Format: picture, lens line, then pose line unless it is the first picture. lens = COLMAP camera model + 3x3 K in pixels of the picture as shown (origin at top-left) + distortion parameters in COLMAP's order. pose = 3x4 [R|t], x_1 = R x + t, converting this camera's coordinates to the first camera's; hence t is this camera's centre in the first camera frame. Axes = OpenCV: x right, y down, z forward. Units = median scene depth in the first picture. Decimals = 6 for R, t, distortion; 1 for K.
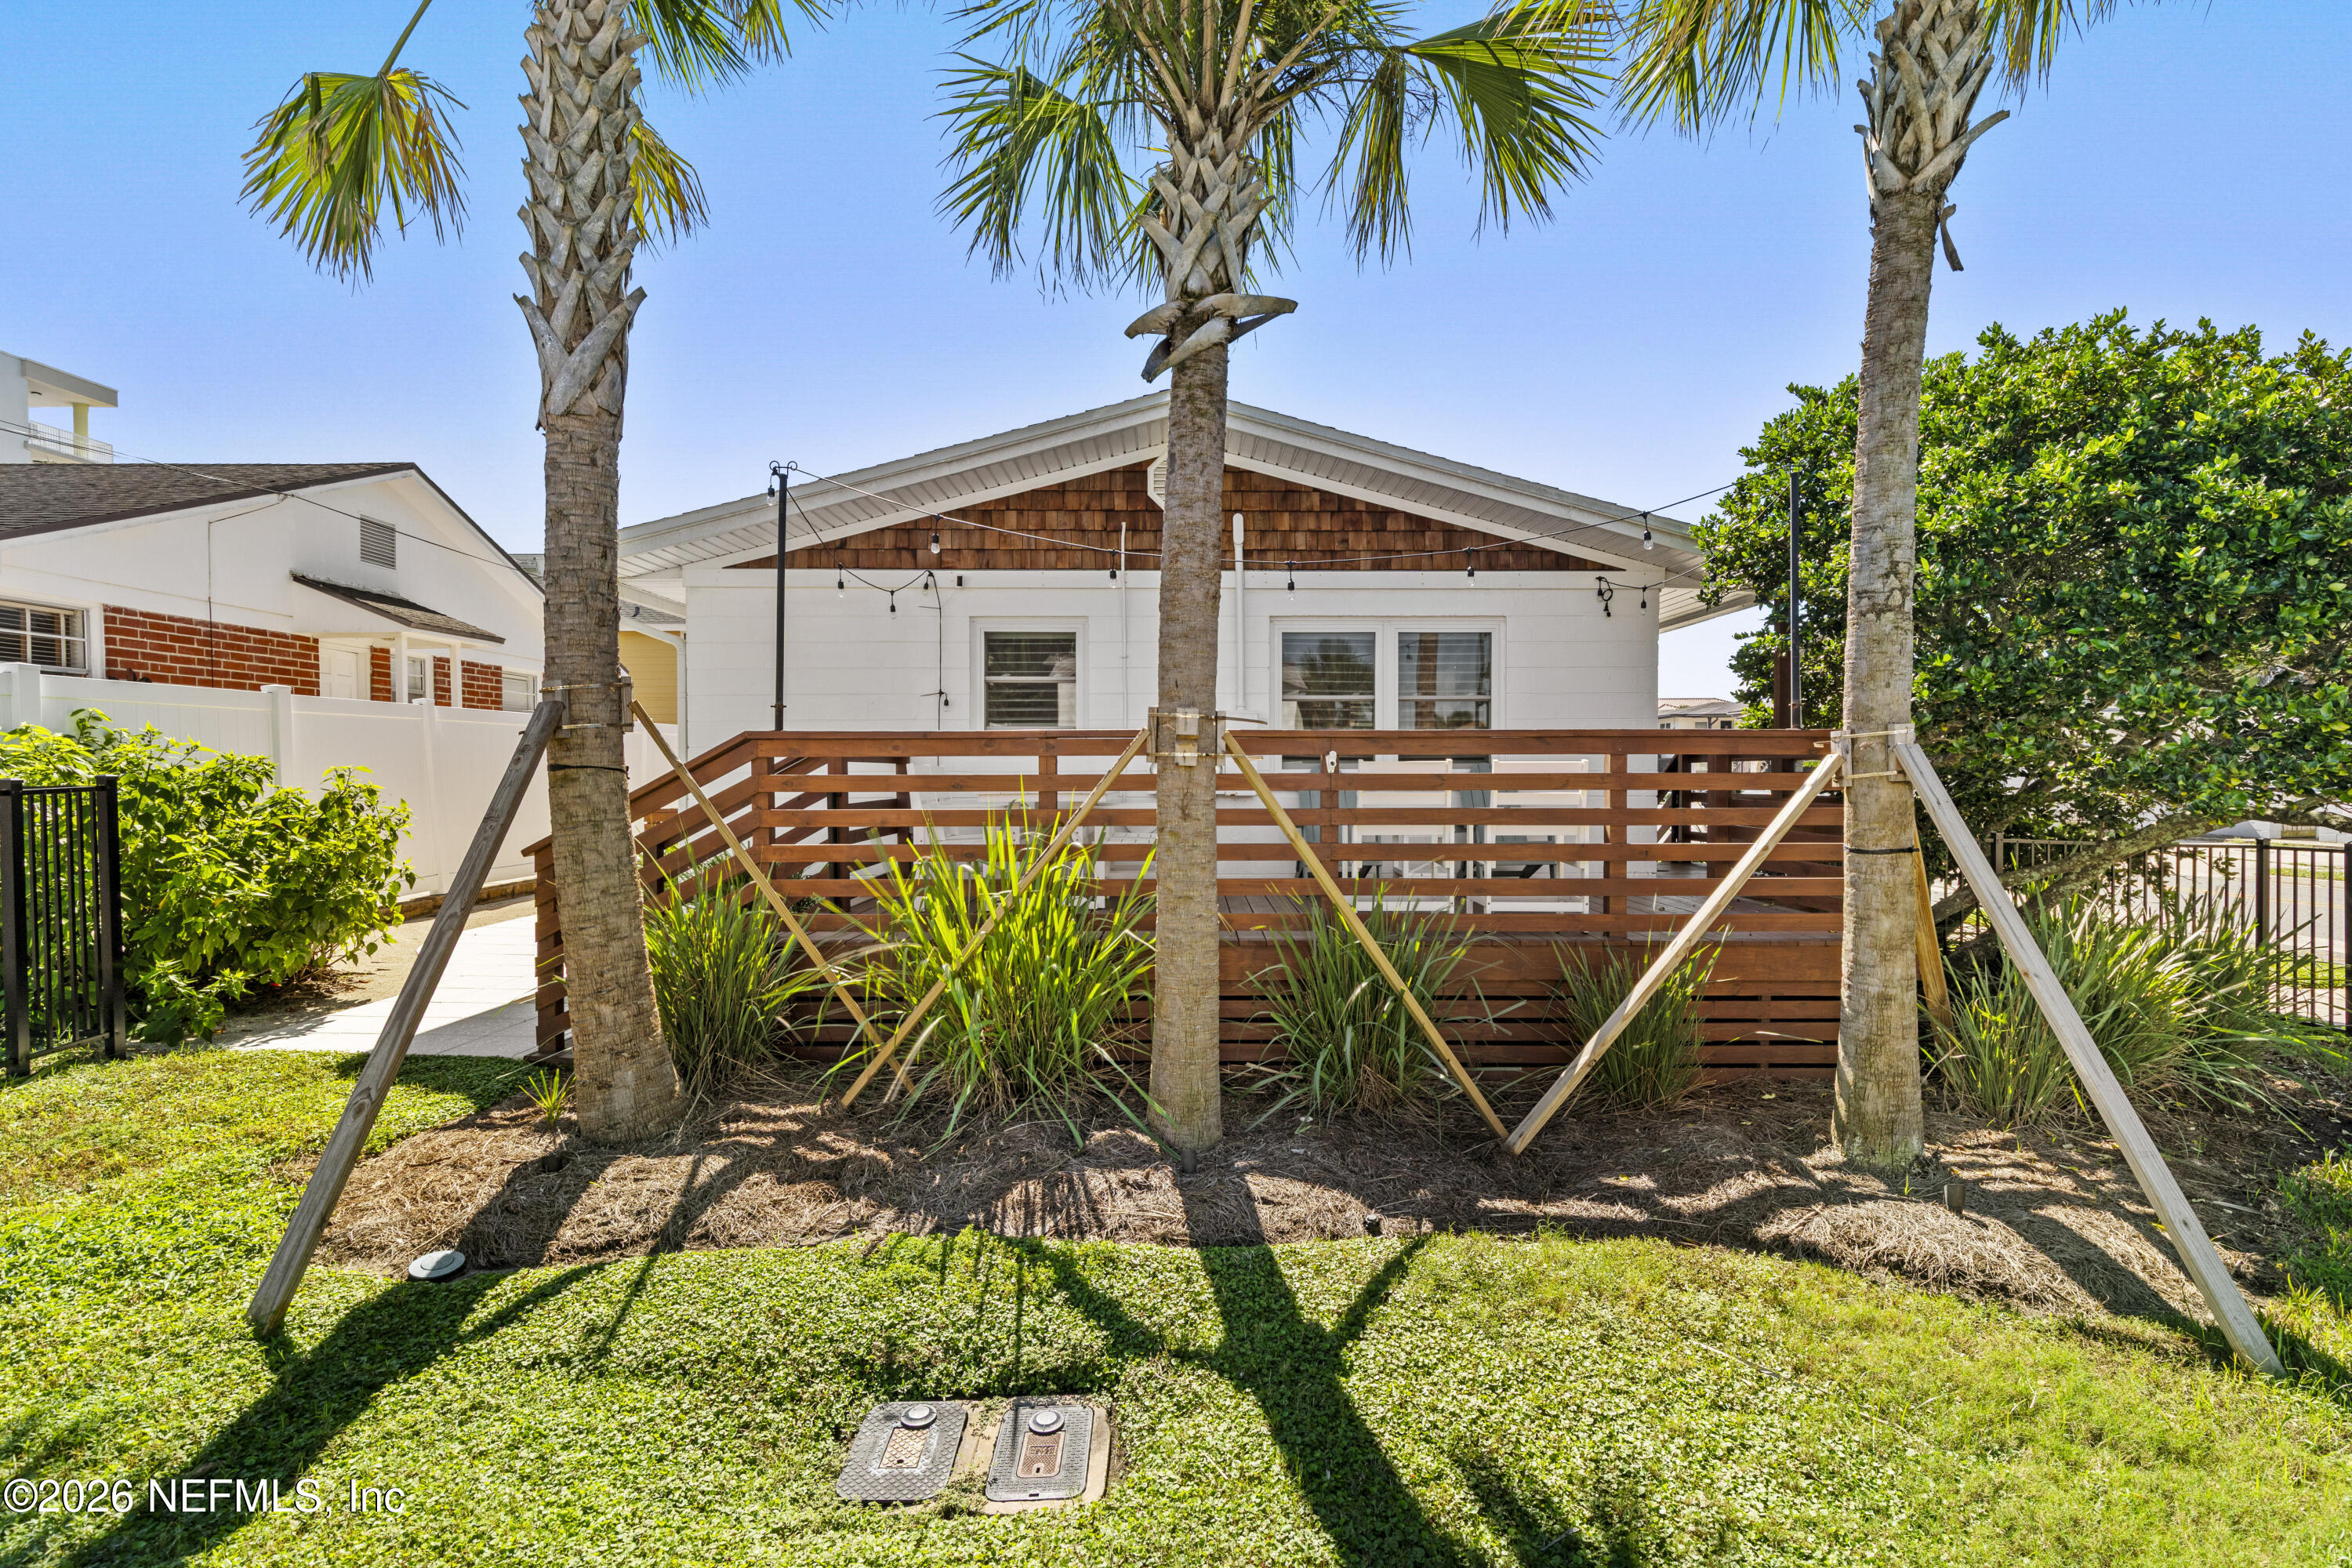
lens RADIAL K [[1085.4, 0, 1176.0], [0, 1085.4, 788.4], [0, 0, 1]] dist [0.003064, 0.000052]
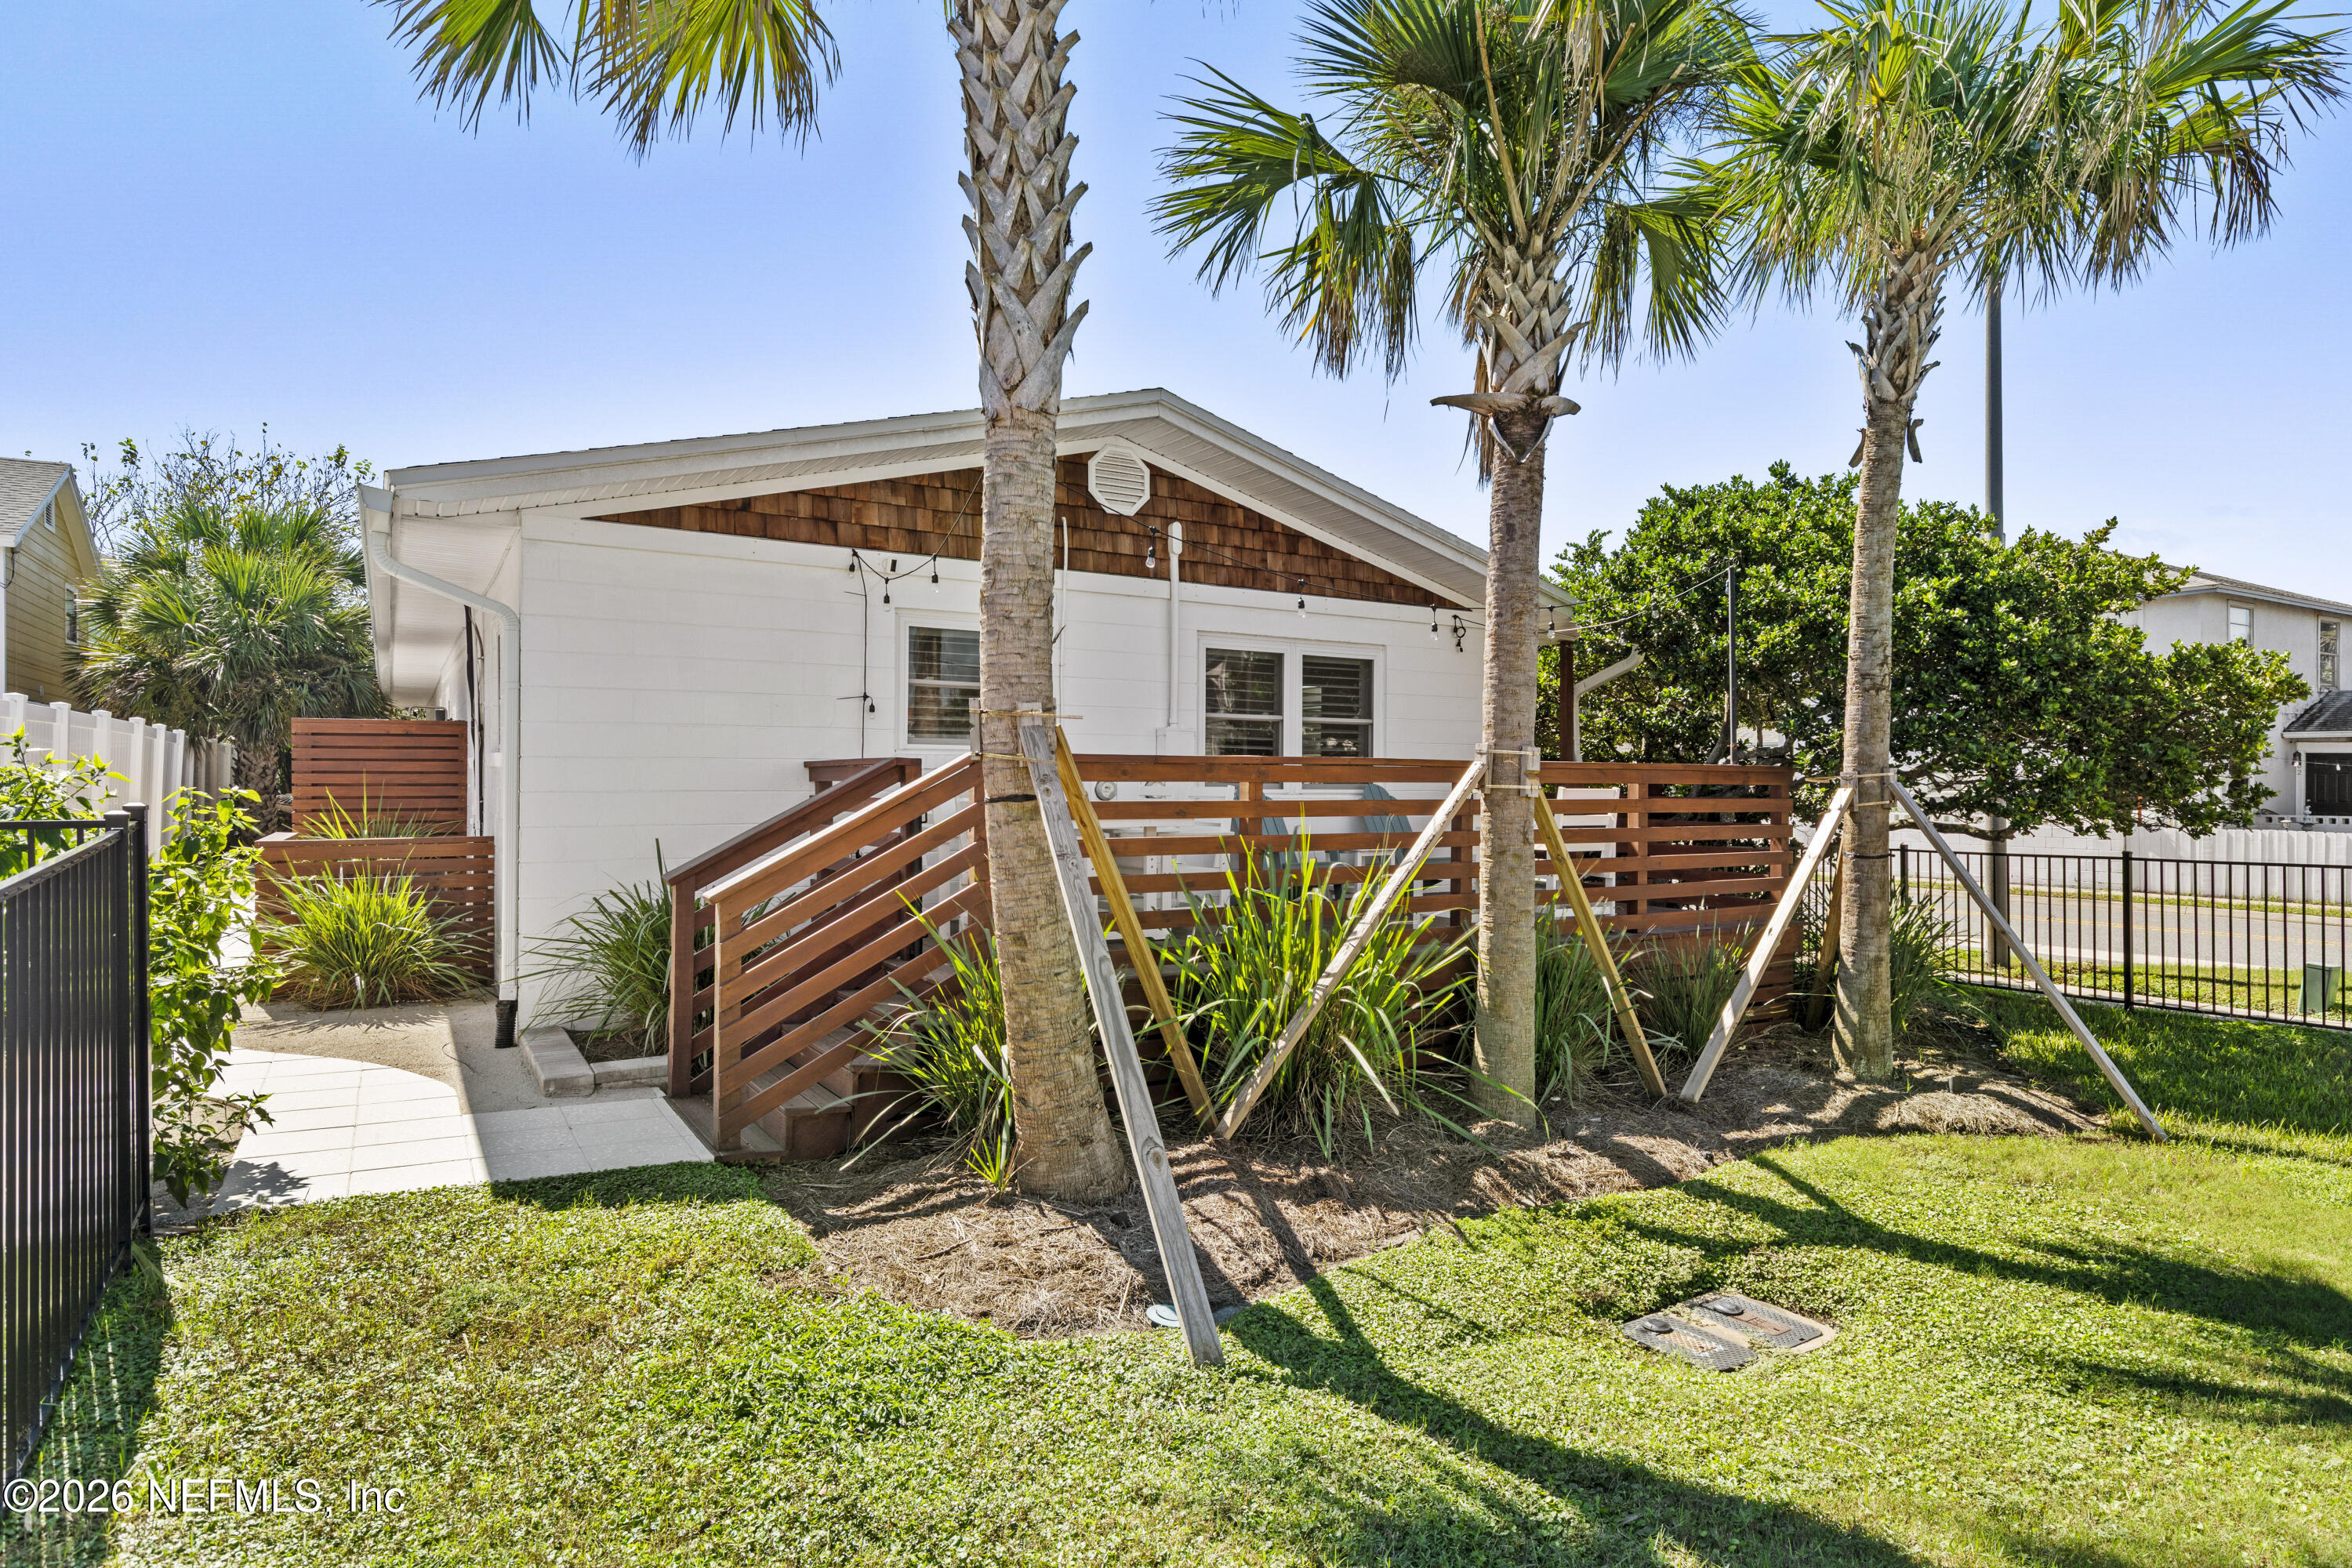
lens RADIAL K [[1366.8, 0, 1176.6], [0, 1366.8, 786.1], [0, 0, 1]] dist [-0.000813, -0.000244]
pose [[0.846781, 0.004816, 0.531920, -0.580418], [-0.000418, 0.999965, -0.008389, -0.010822], [-0.531942, 0.006881, 0.846753, -0.016388]]
